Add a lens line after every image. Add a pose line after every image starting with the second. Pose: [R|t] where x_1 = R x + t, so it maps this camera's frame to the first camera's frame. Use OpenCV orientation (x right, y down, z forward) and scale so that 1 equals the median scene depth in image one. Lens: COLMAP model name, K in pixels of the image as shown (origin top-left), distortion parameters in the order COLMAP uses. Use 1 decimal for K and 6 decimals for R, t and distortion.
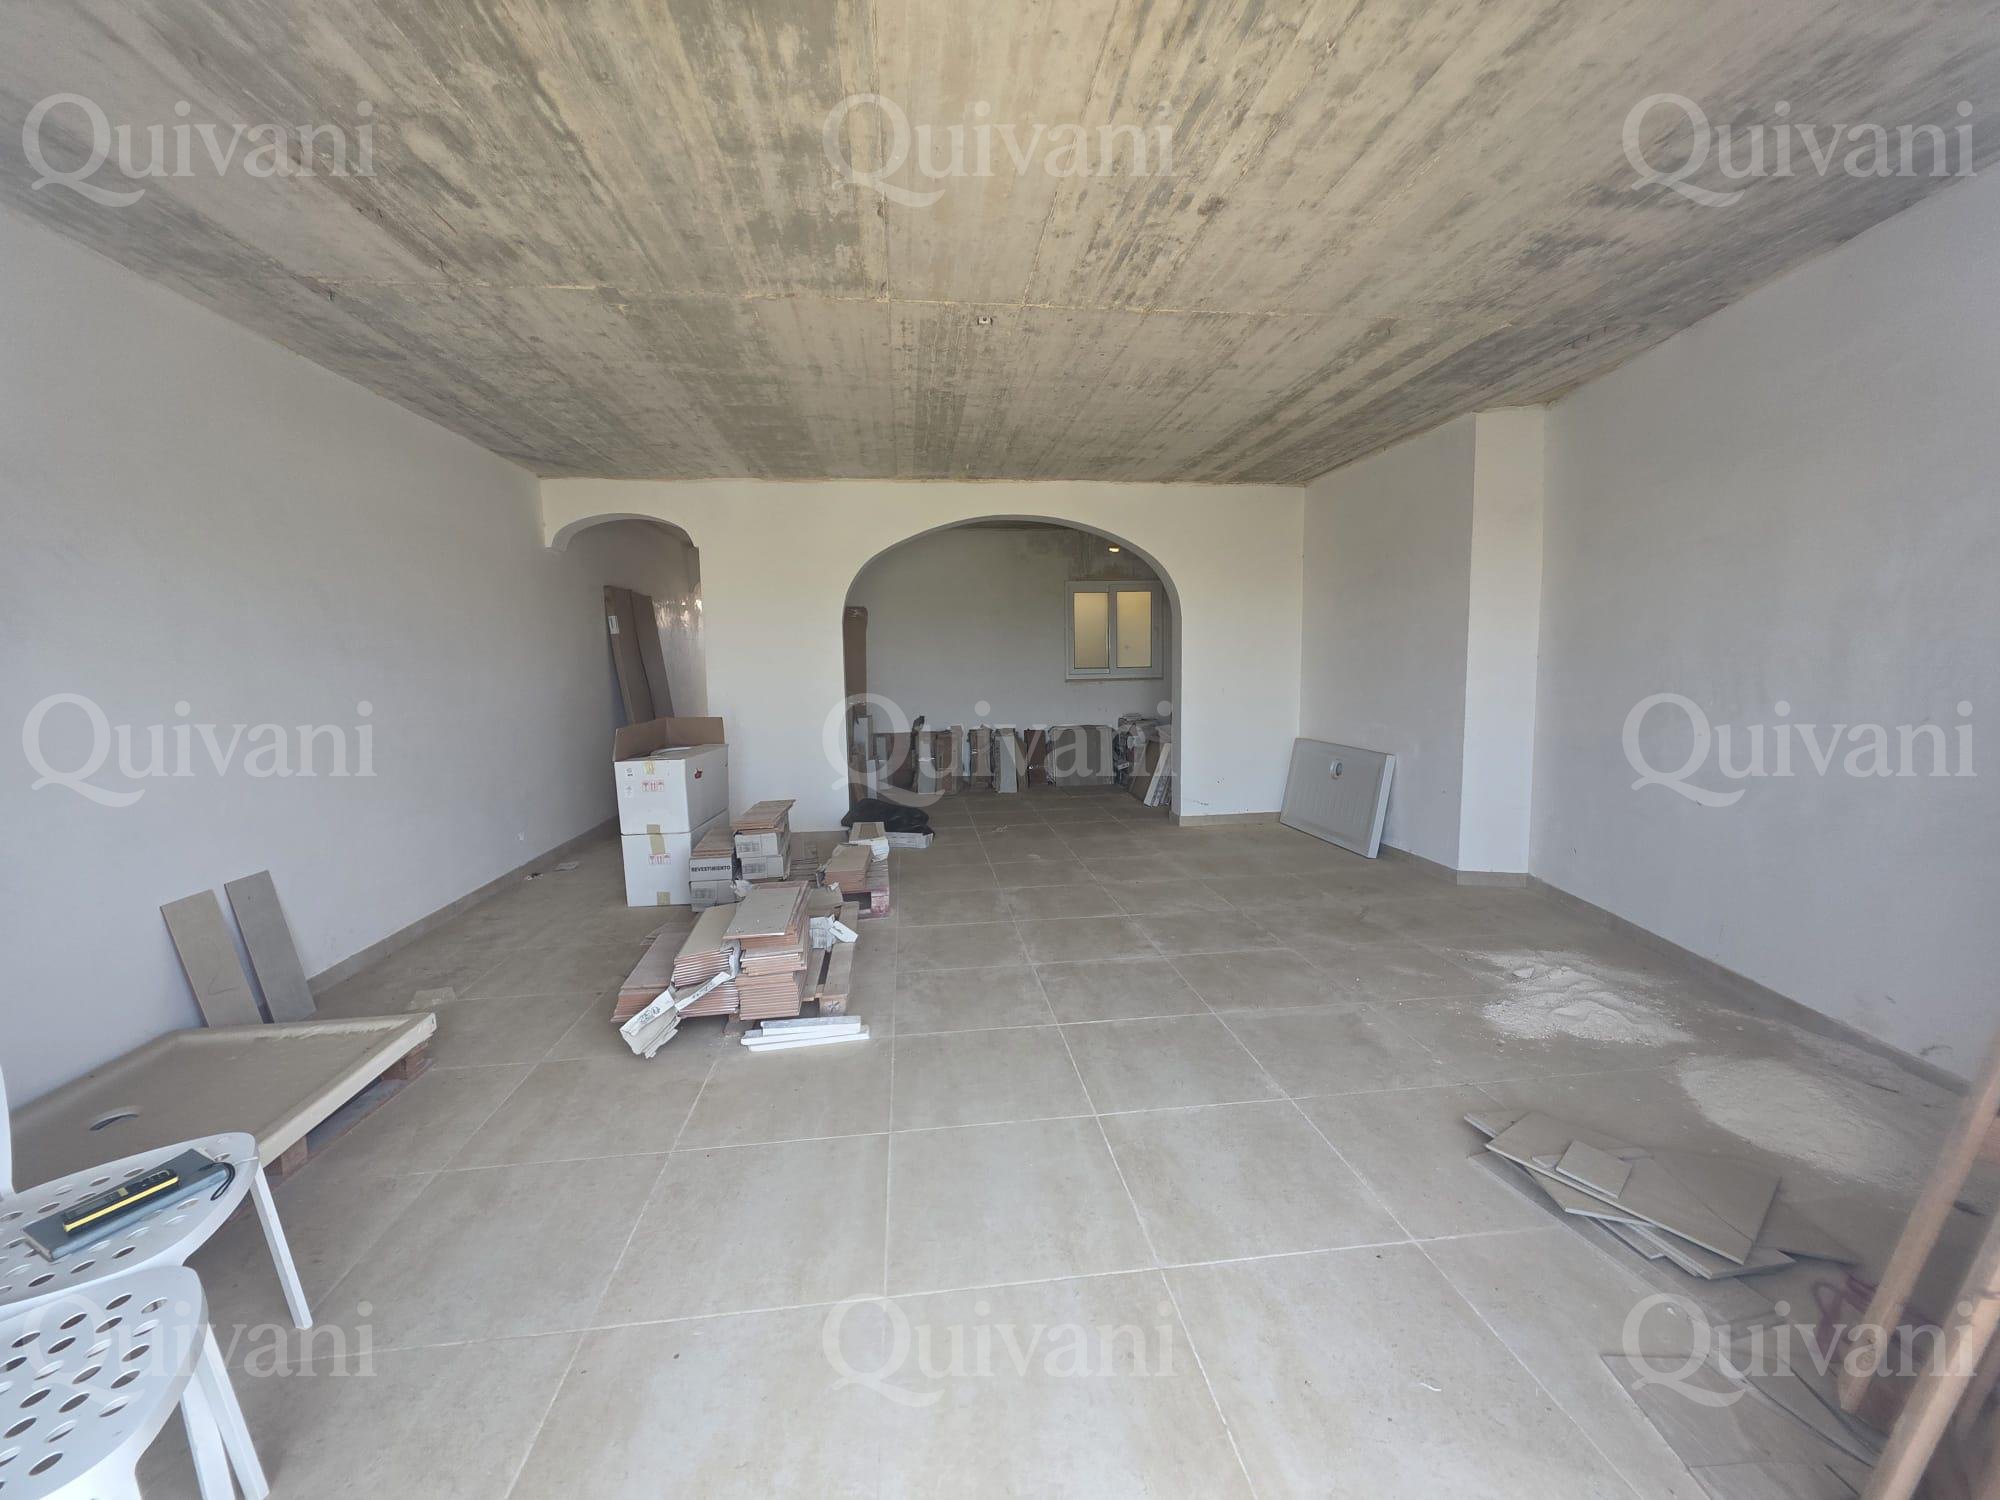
lens RADIAL K [[800.9, 0, 999.4], [0, 800.9, 755.9], [0, 0, 1]] dist [0.004069, -0.000093]
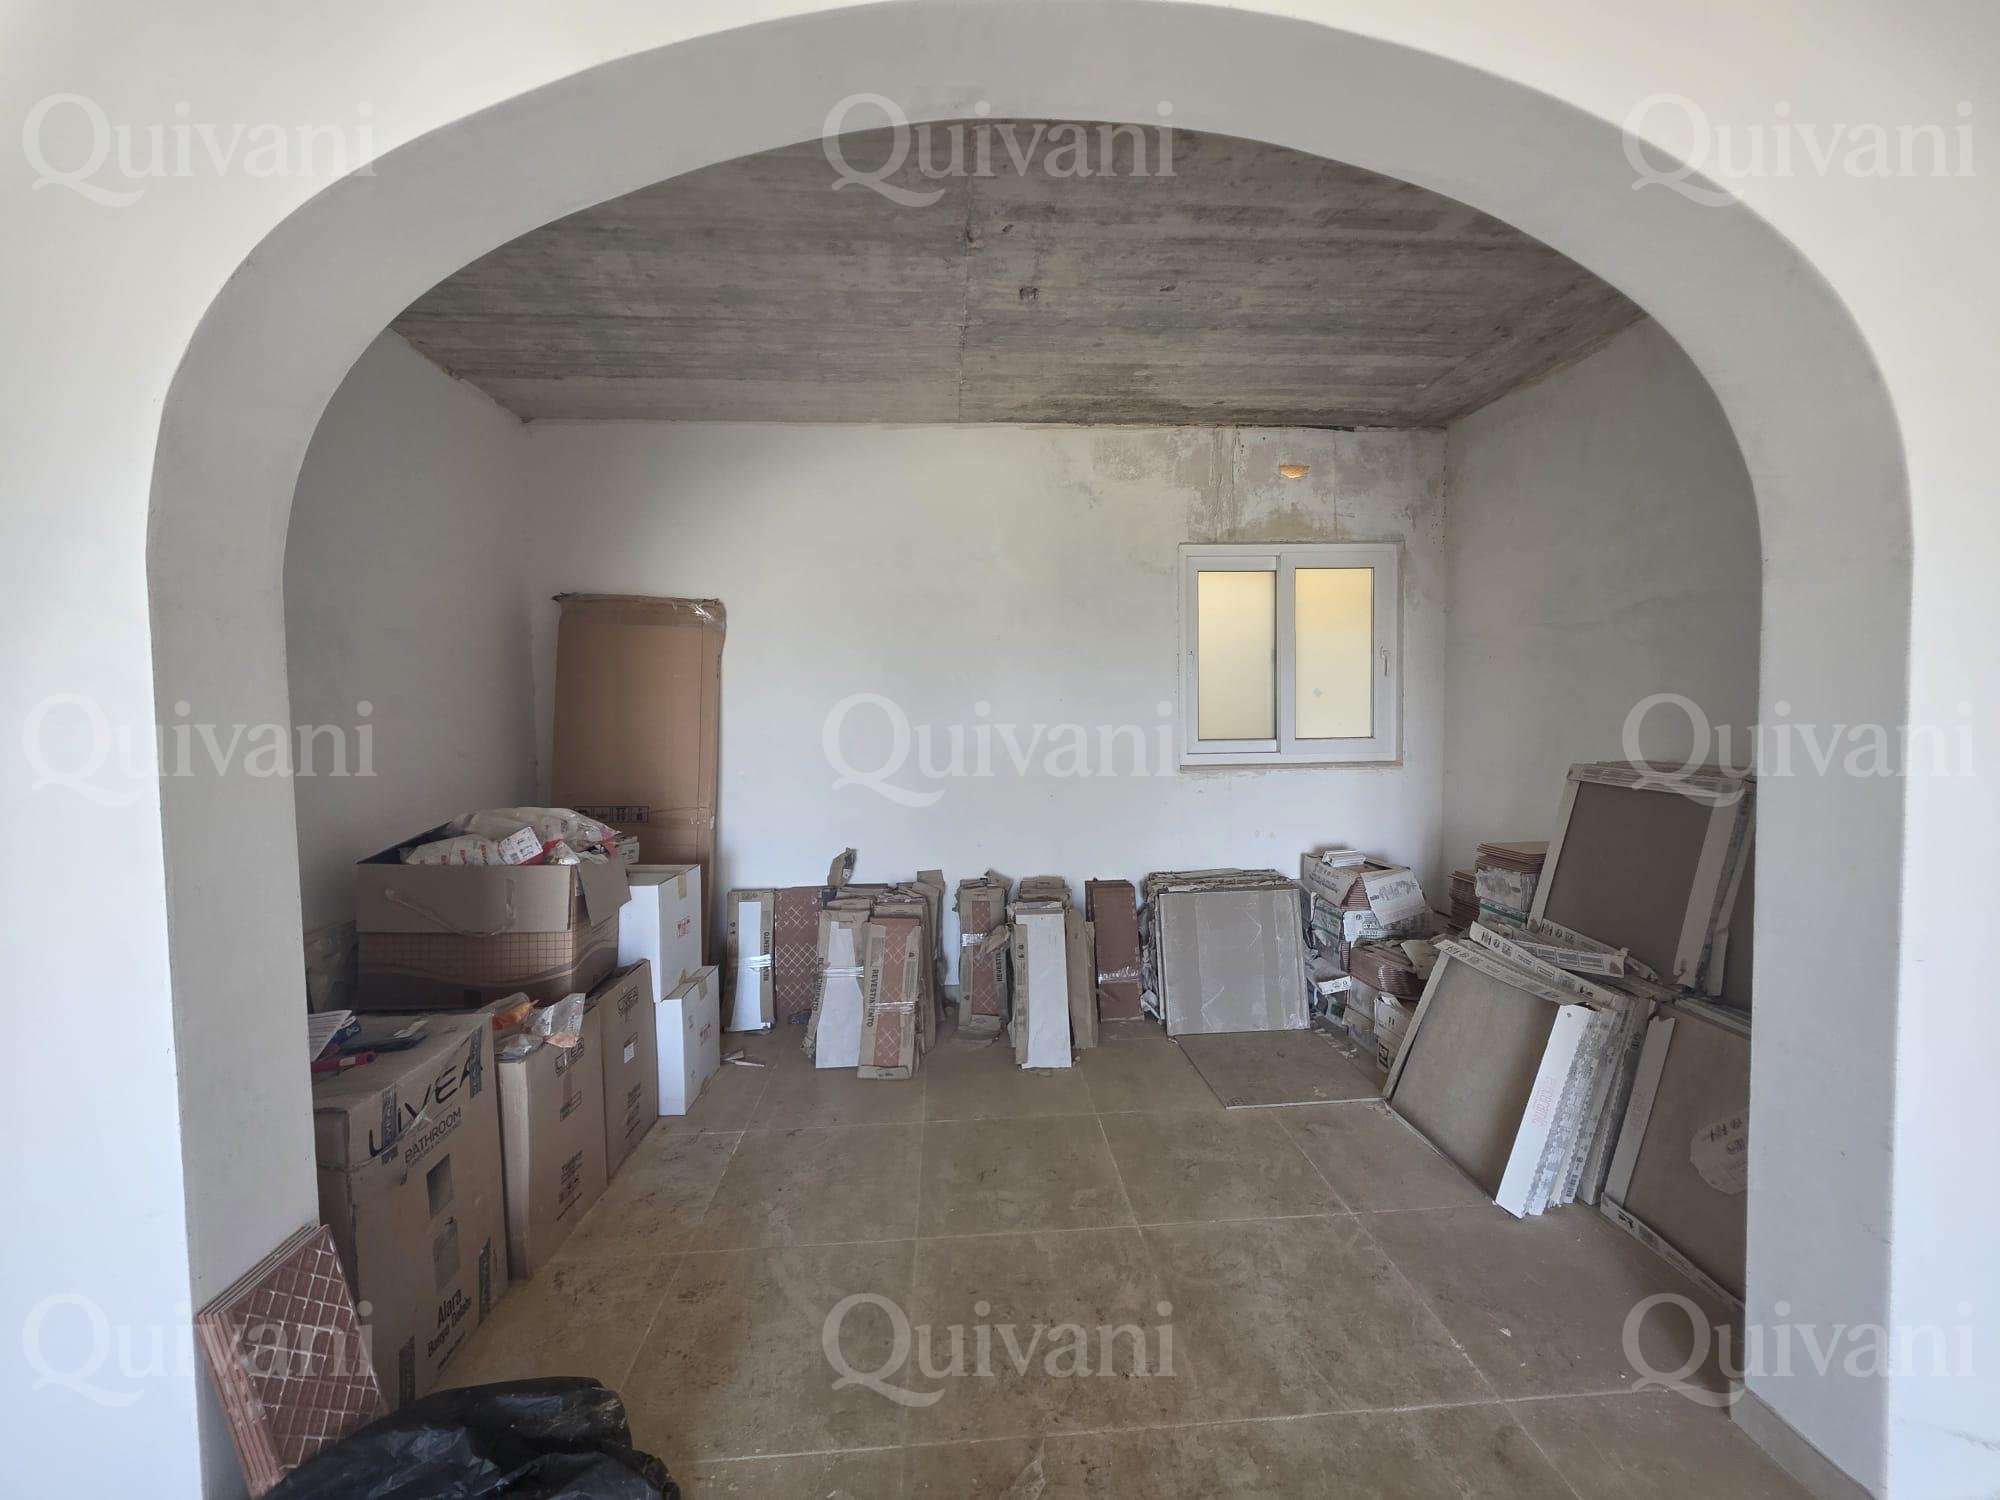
lens RADIAL K [[800.9, 0, 999.2], [0, 800.9, 740.1], [0, 0, 1]] dist [0.004069, -0.000093]
pose [[0.998803, 0.004273, -0.048724, 0.011382], [-0.008074, 0.996914, -0.078090, -0.172082], [0.048240, 0.078390, 0.995755, 1.283639]]
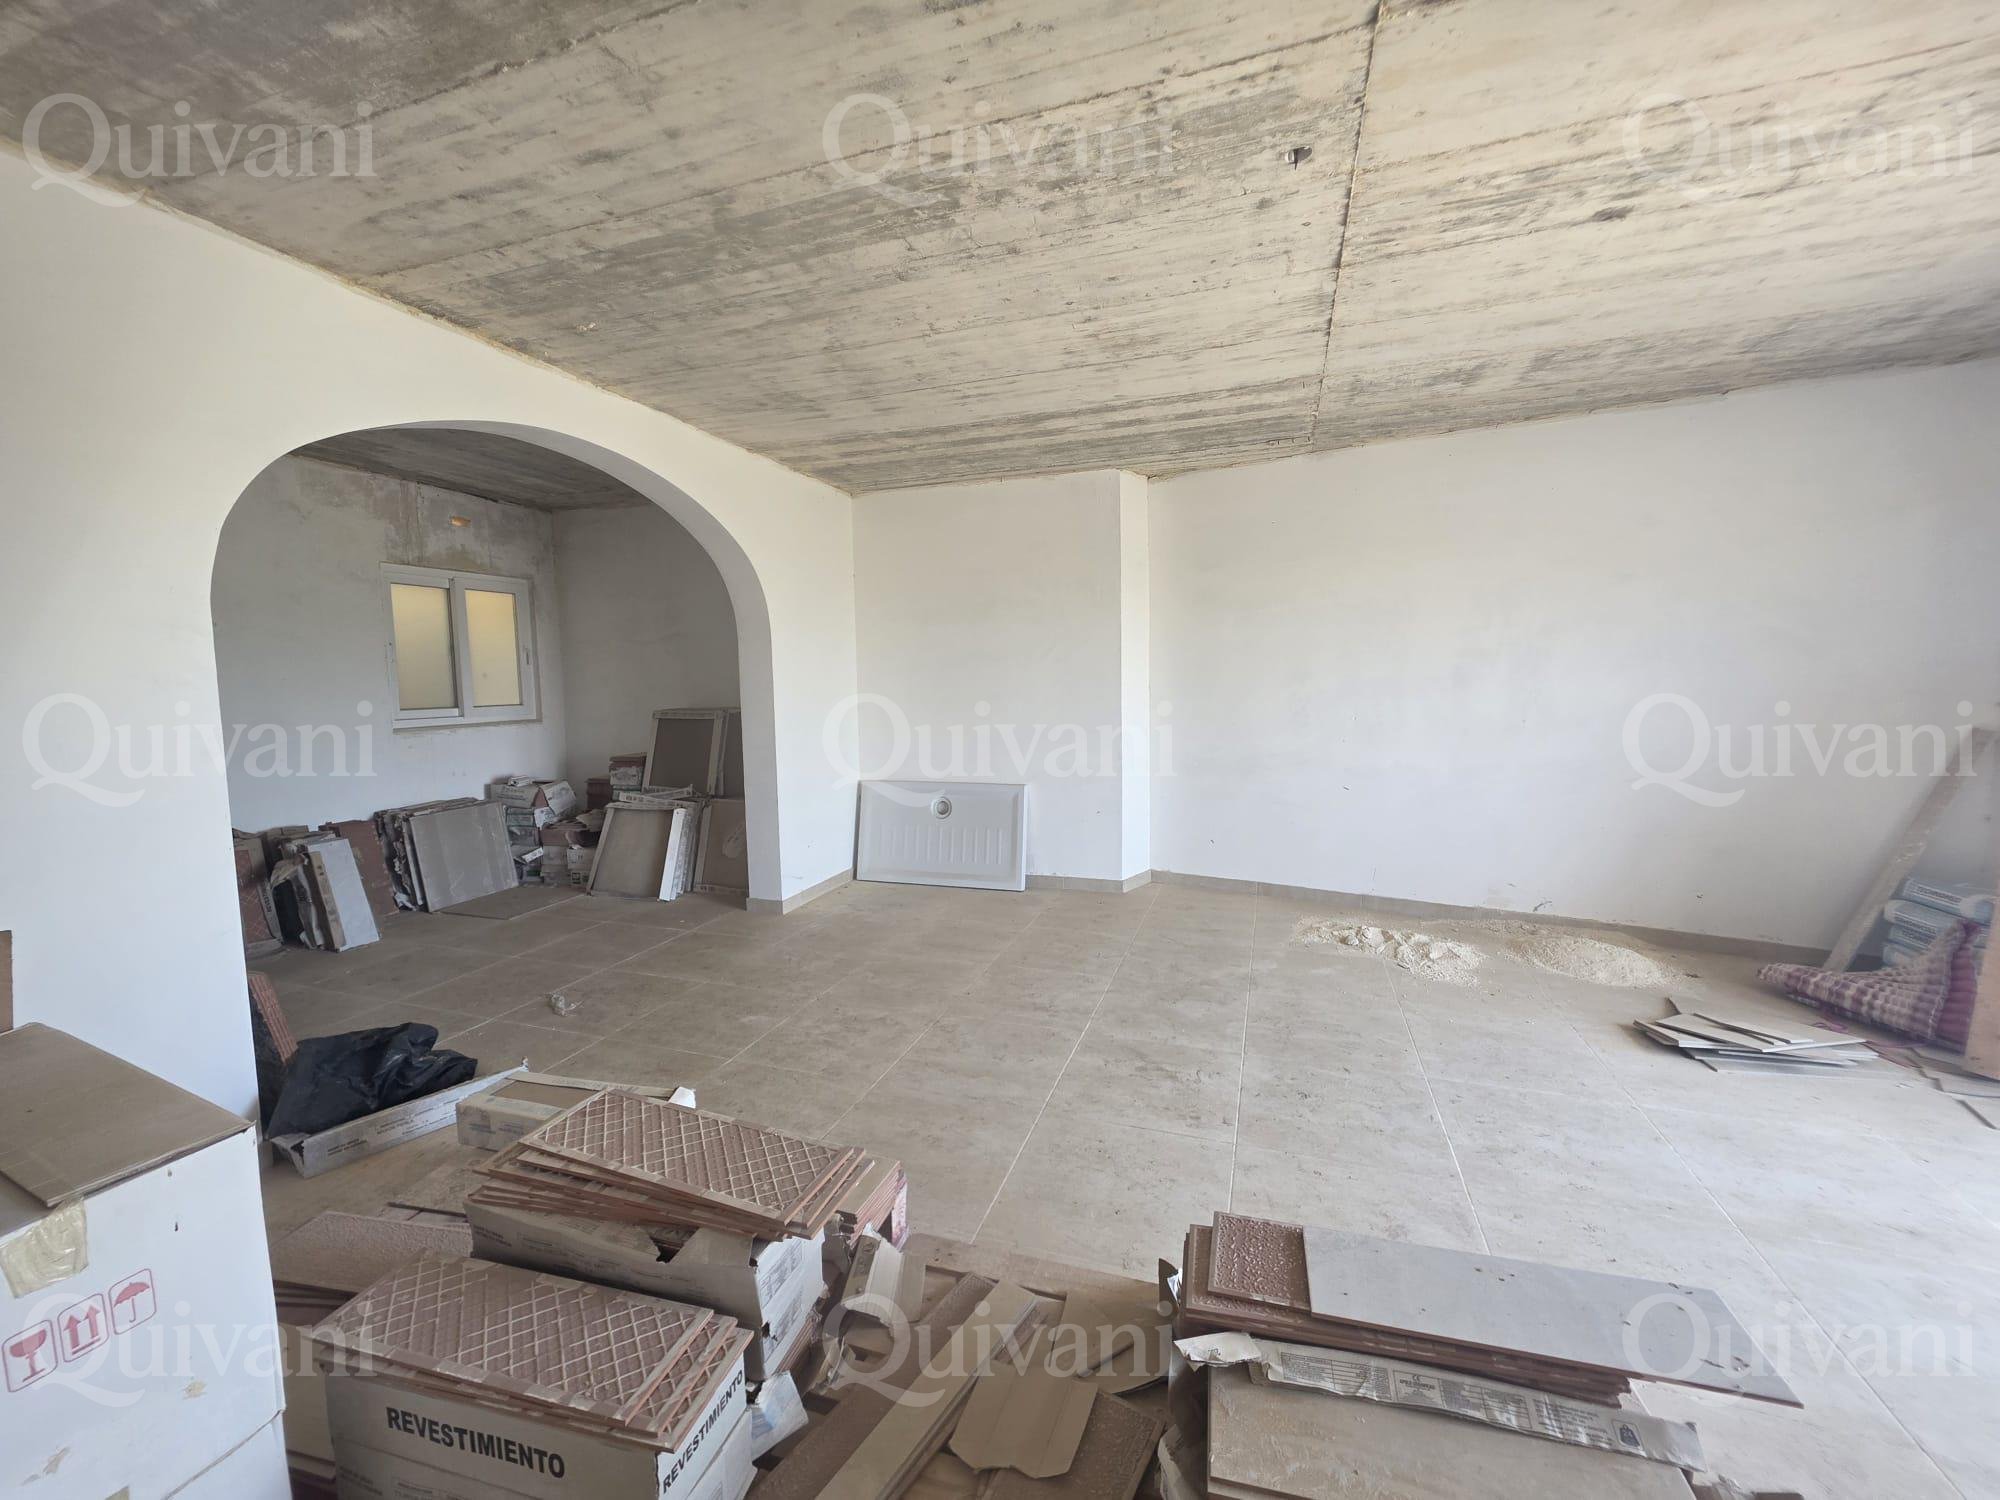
lens RADIAL K [[800.9, 0, 997.2], [0, 800.9, 755.4], [0, 0, 1]] dist [0.004069, -0.000093]
pose [[0.434427, -0.079600, 0.897183, -0.587988], [0.114725, 0.992864, 0.032538, -0.102904], [-0.893371, 0.088794, 0.440459, 0.797749]]
